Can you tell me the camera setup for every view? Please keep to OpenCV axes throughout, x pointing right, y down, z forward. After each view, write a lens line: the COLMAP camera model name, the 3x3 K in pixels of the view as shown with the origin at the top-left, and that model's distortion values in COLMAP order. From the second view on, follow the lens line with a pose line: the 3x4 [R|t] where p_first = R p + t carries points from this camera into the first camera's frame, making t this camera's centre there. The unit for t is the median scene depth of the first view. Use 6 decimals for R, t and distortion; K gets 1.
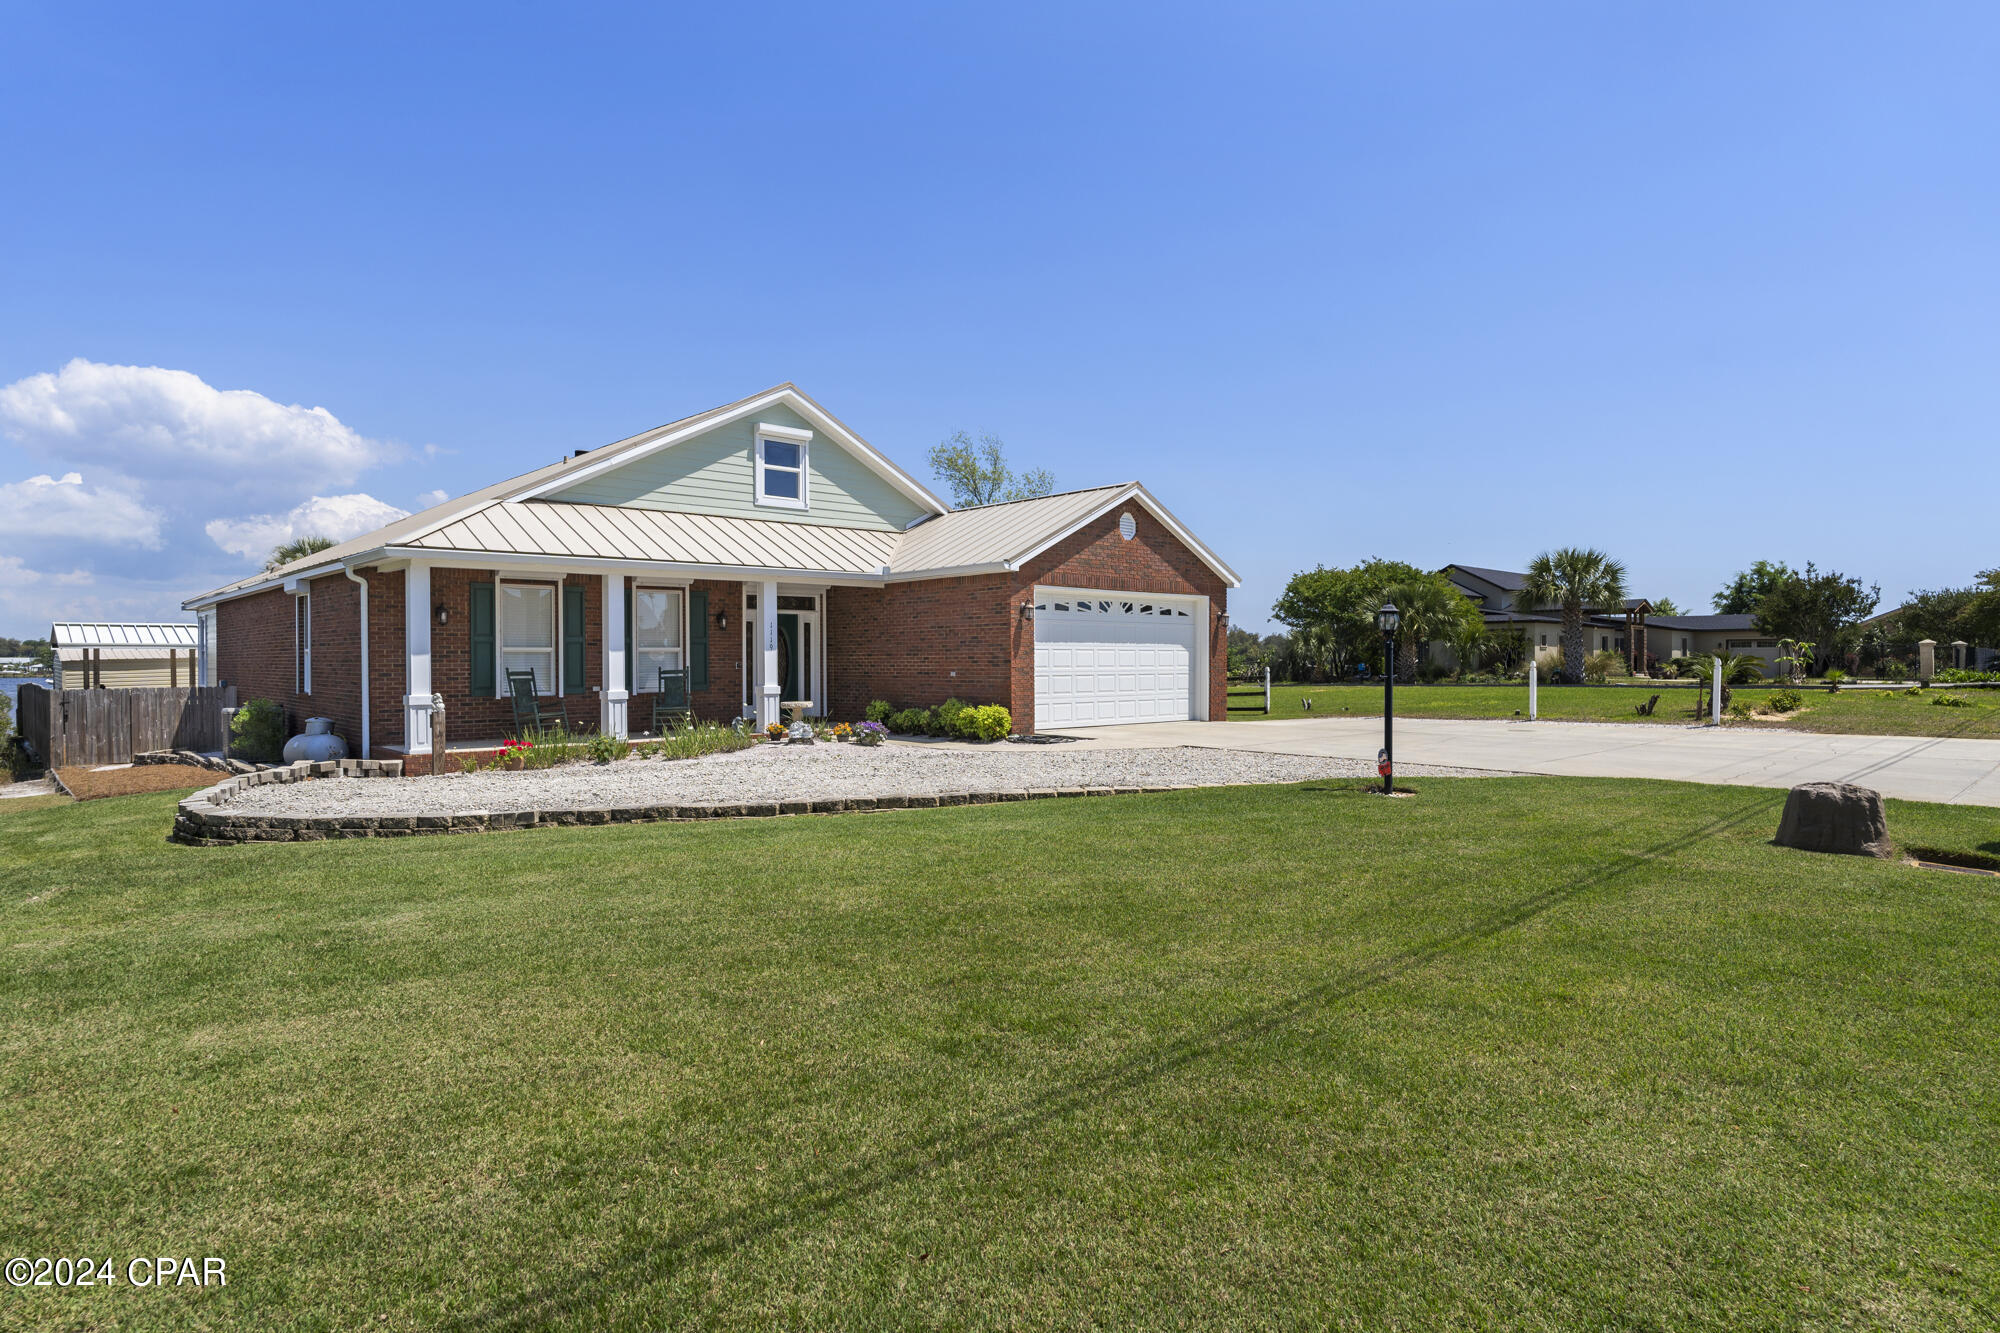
lens RADIAL K [[1147.8, 0, 999.7], [0, 1147.8, 667.5], [0, 0, 1]] dist [0.002126, -0.000213]
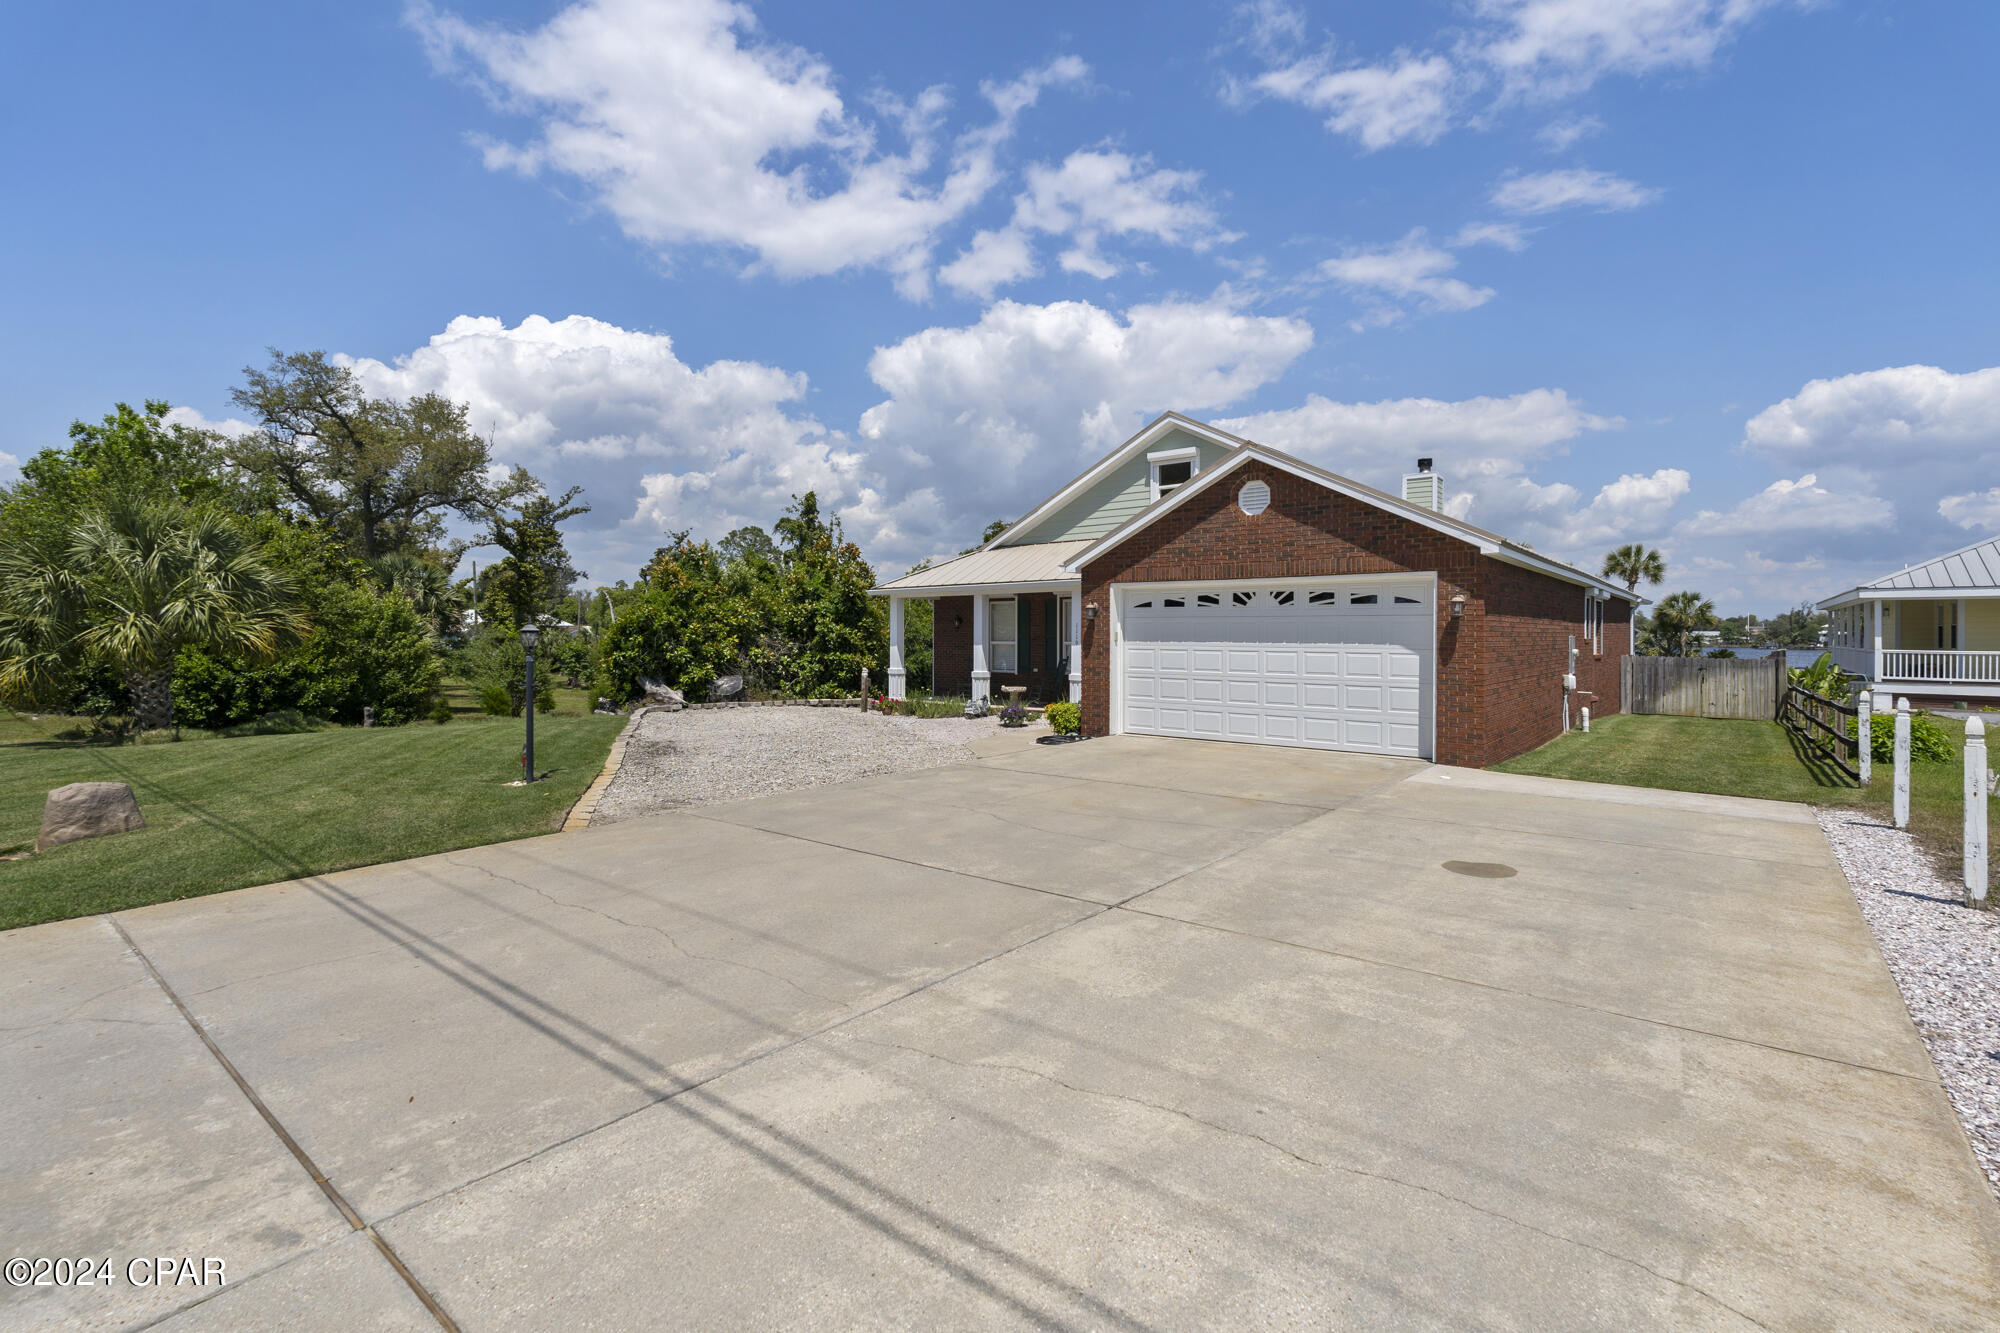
lens RADIAL K [[889.8, 0, 962.8], [0, 889.8, 628.0], [0, 0, 1]] dist [-0.000997, 0.000188]
pose [[0.098646, -0.001801, -0.995121, 0.694776], [-0.008082, 0.999964, -0.002611, -0.027830], [0.995090, 0.008301, 0.098628, 0.719951]]
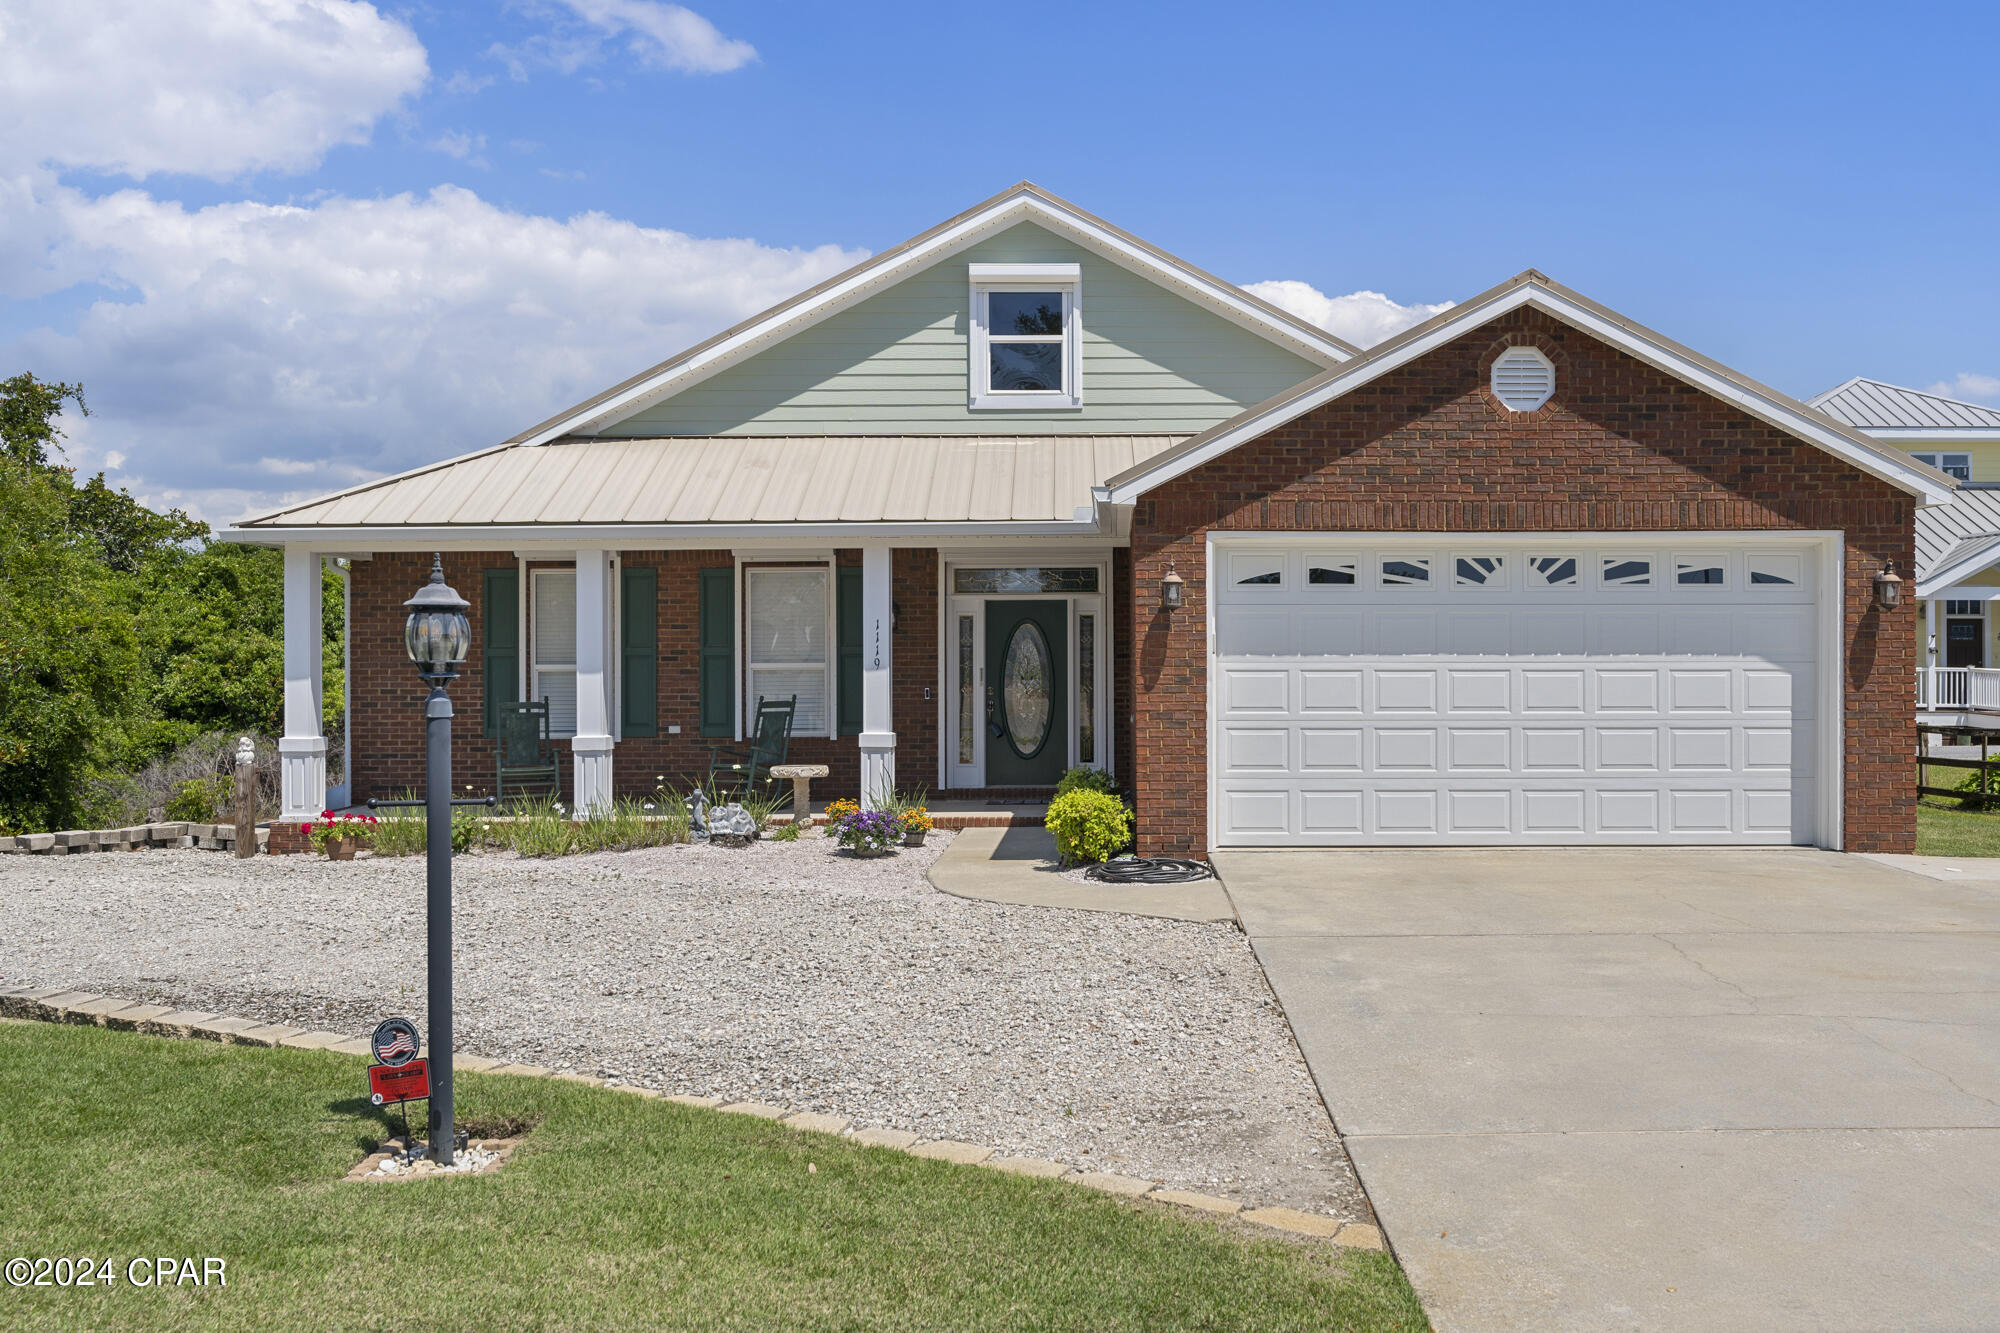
lens RADIAL K [[1812.7, 0, 1043.7], [0, 1812.7, 655.3], [0, 0, 1]] dist [0.024729, 0.000000]
pose [[0.719121, -0.000234, -0.694885, 0.440062], [-0.003801, 0.999984, -0.004271, -0.016978], [0.694875, 0.005713, 0.719108, 0.386391]]
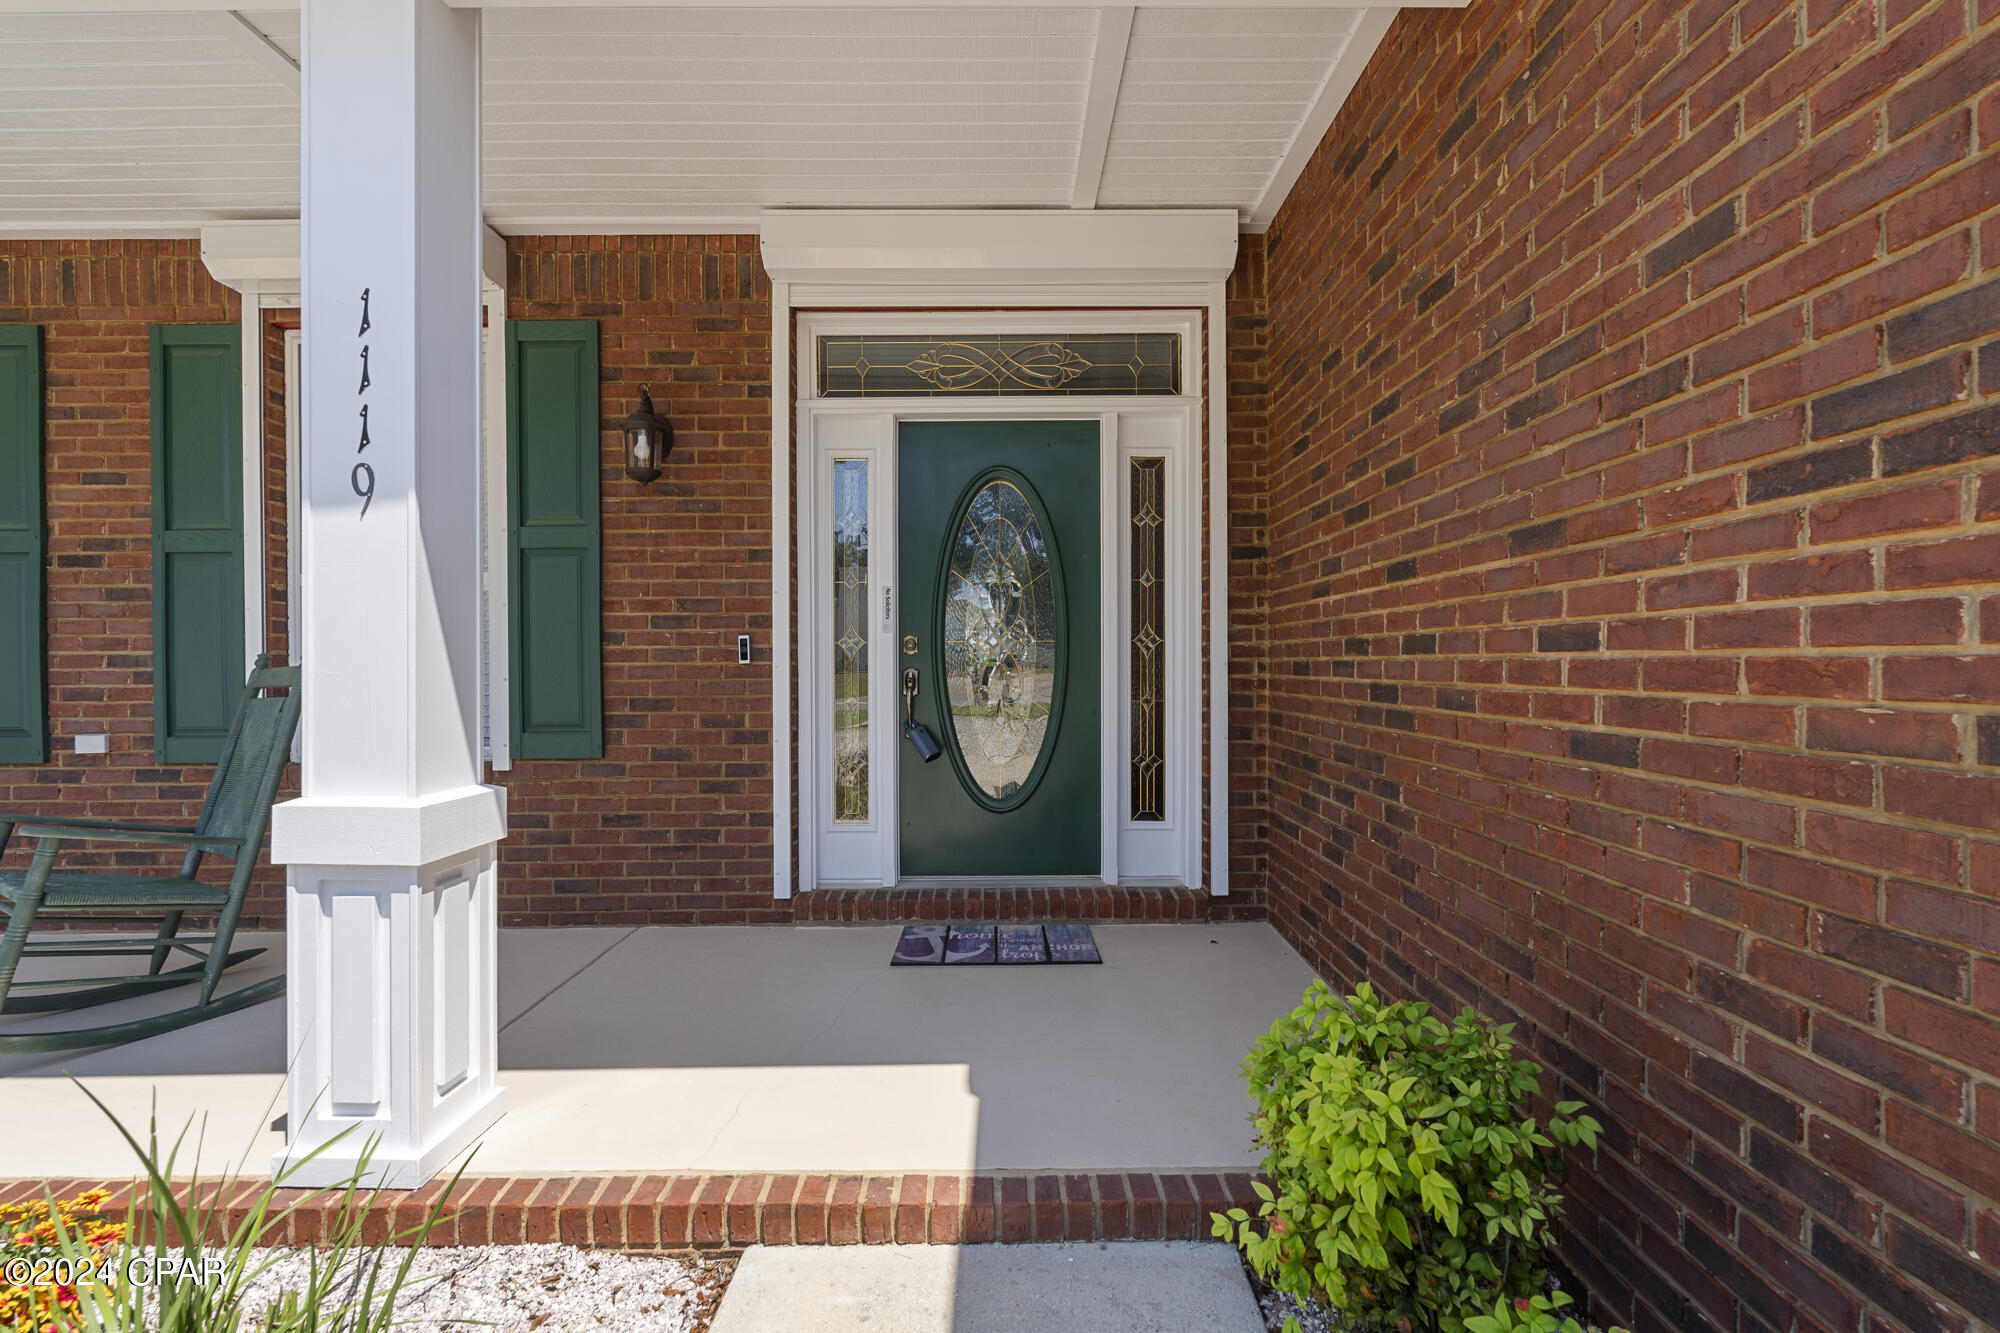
lens RADIAL K [[889.8, 0, 1002.2], [0, 889.8, 664.2], [0, 0, 1]] dist [-0.000997, 0.000188]
pose [[0.726825, 0.005217, -0.686802, -0.074378], [-0.002309, 0.999984, 0.005153, 0.000172], [0.686818, -0.002160, 0.726826, 0.904144]]
